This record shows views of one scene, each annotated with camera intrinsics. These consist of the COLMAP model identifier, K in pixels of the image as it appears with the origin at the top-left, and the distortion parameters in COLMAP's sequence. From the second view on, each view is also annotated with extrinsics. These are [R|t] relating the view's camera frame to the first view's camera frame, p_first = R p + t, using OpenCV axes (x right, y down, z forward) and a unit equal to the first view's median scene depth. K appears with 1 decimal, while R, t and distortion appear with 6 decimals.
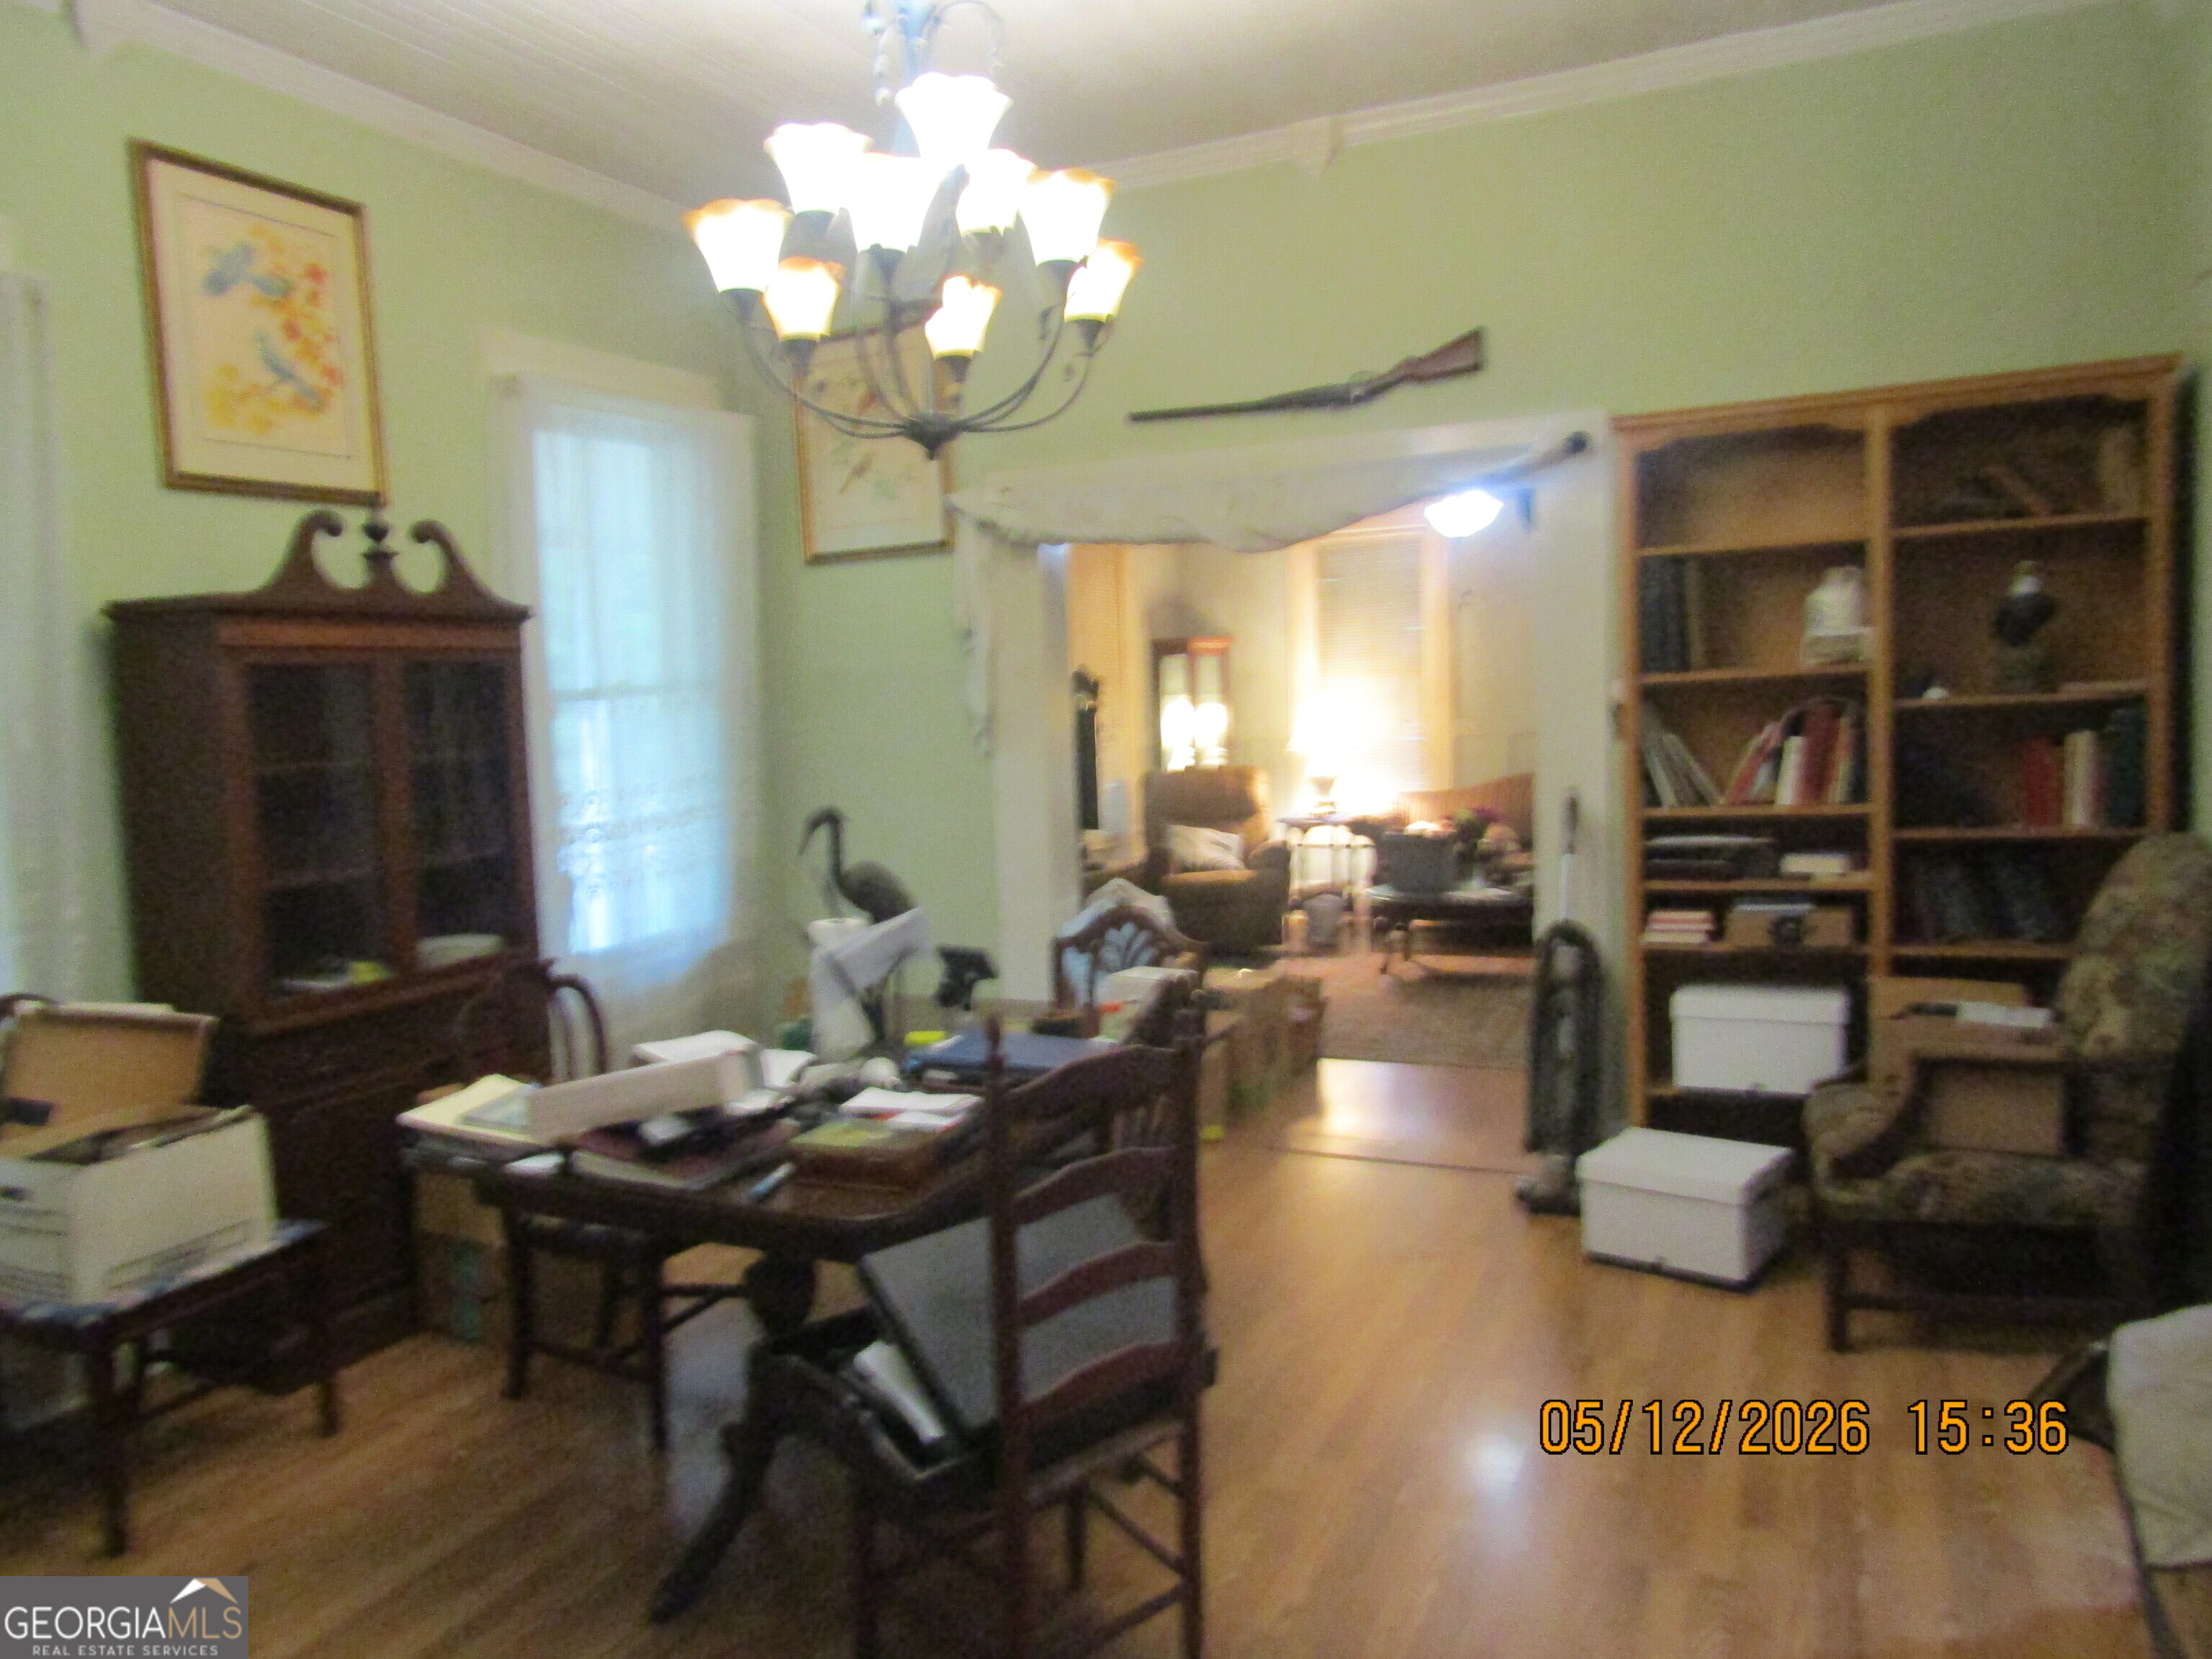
lens RADIAL K [[1584.5, 0, 1103.6], [0, 1584.5, 822.8], [0, 0, 1]] dist [-0.001206, -0.010750]
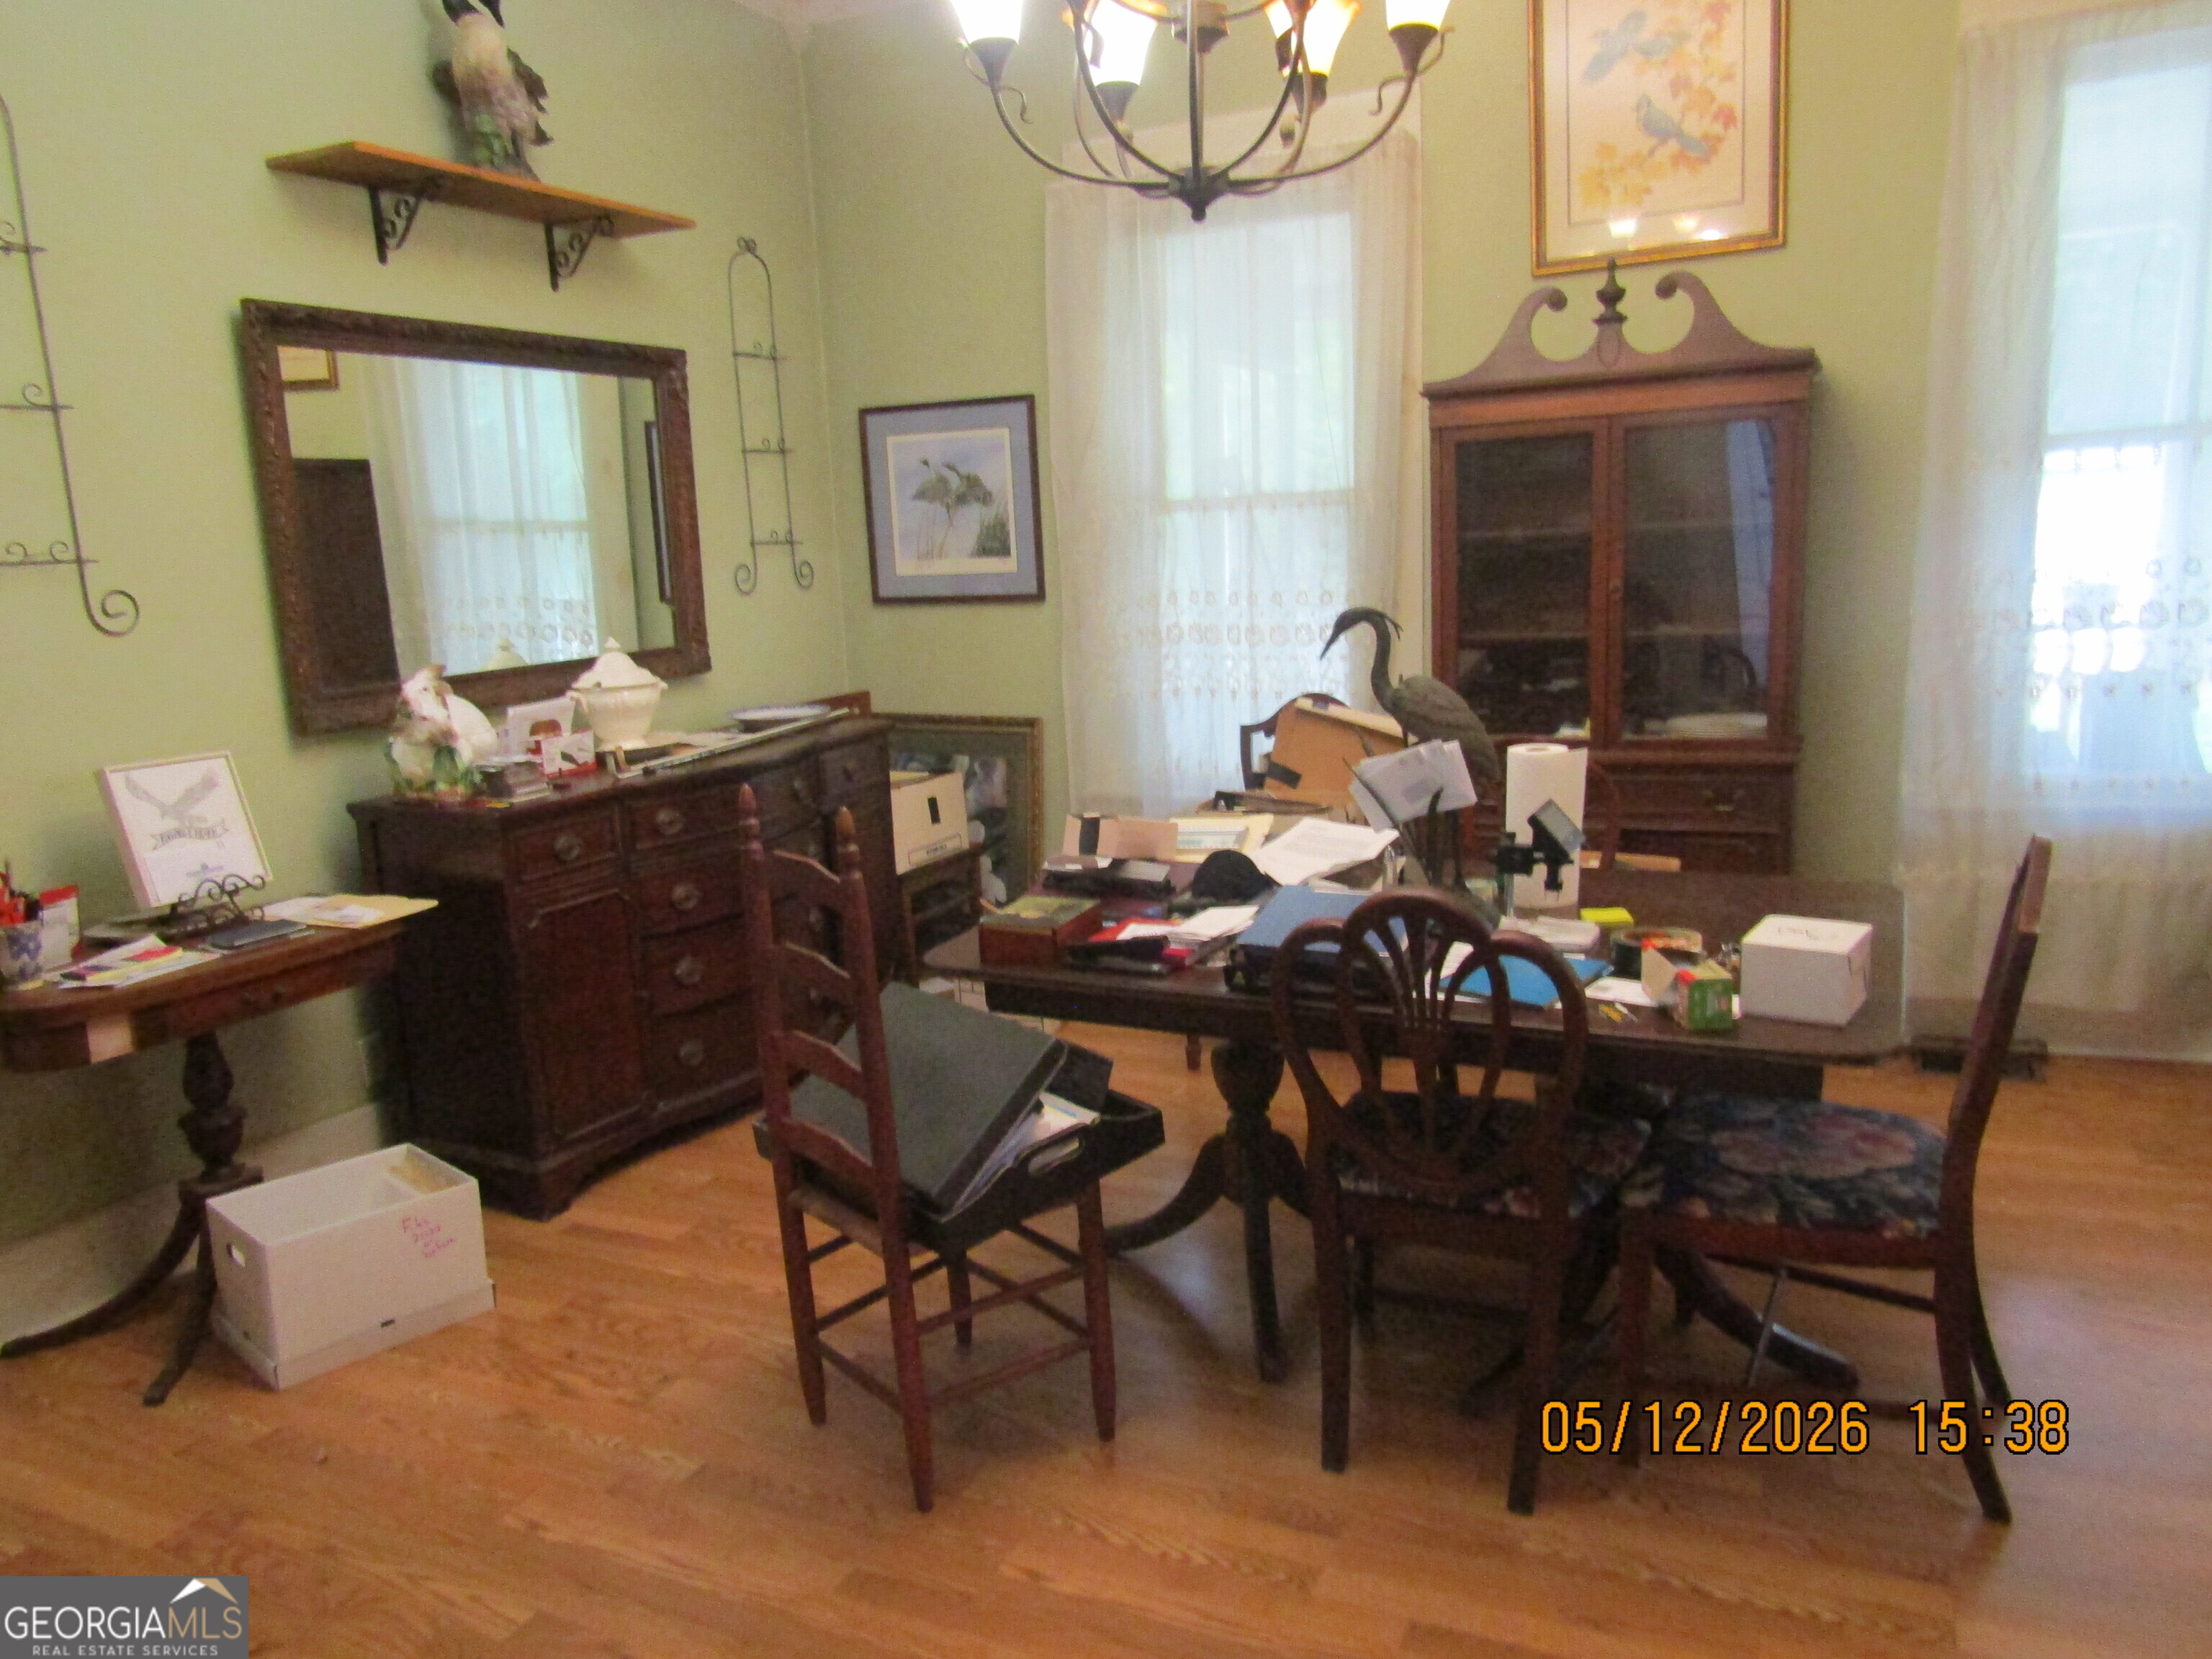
lens RADIAL K [[1584.5, 0, 1109.7], [0, 1584.5, 832.3], [0, 0, 1]] dist [-0.001206, -0.010750]
pose [[-0.025293, 0.218620, -0.975482, 0.583537], [-0.036854, 0.974927, 0.219451, -0.059680], [0.999001, 0.041501, -0.016601, 0.696695]]
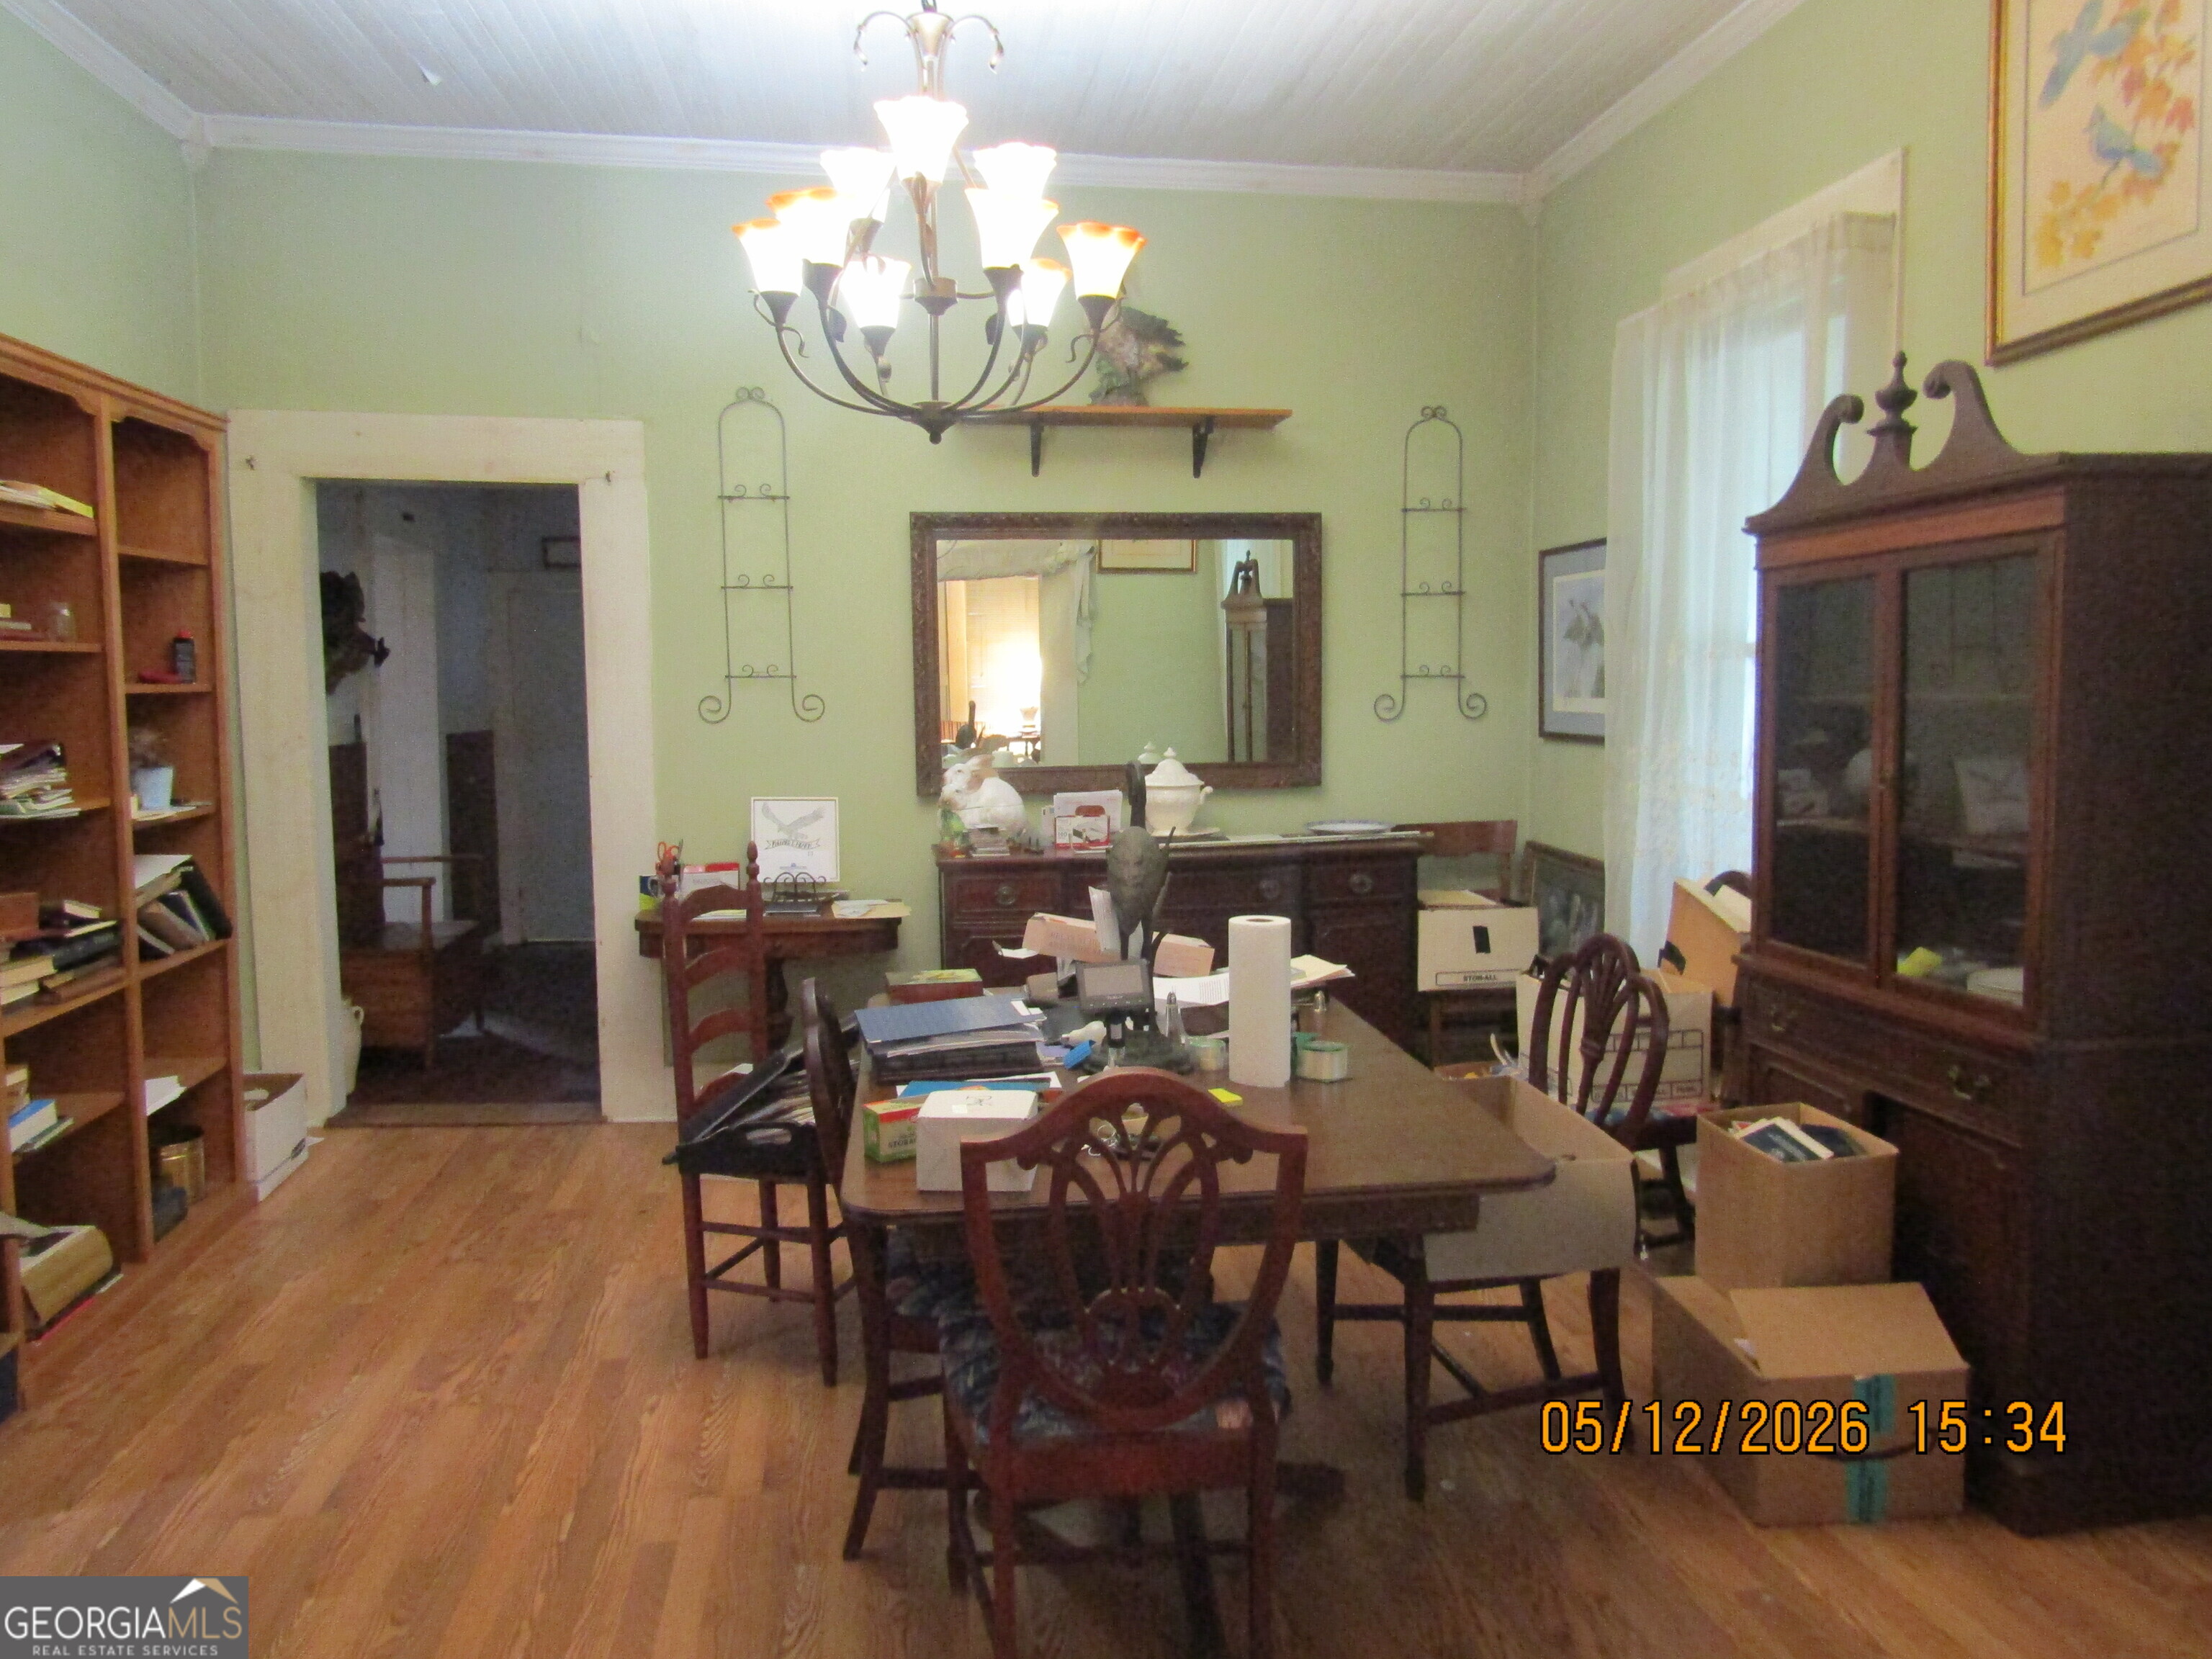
lens RADIAL K [[1584.5, 0, 1095.2], [0, 1584.5, 832.1], [0, 0, 1]] dist [-0.001206, -0.010750]
pose [[-0.853402, 0.090138, -0.513400, 0.278971], [-0.003247, 0.983997, 0.178158, -0.109744], [0.521242, 0.153707, -0.839452, 1.437912]]
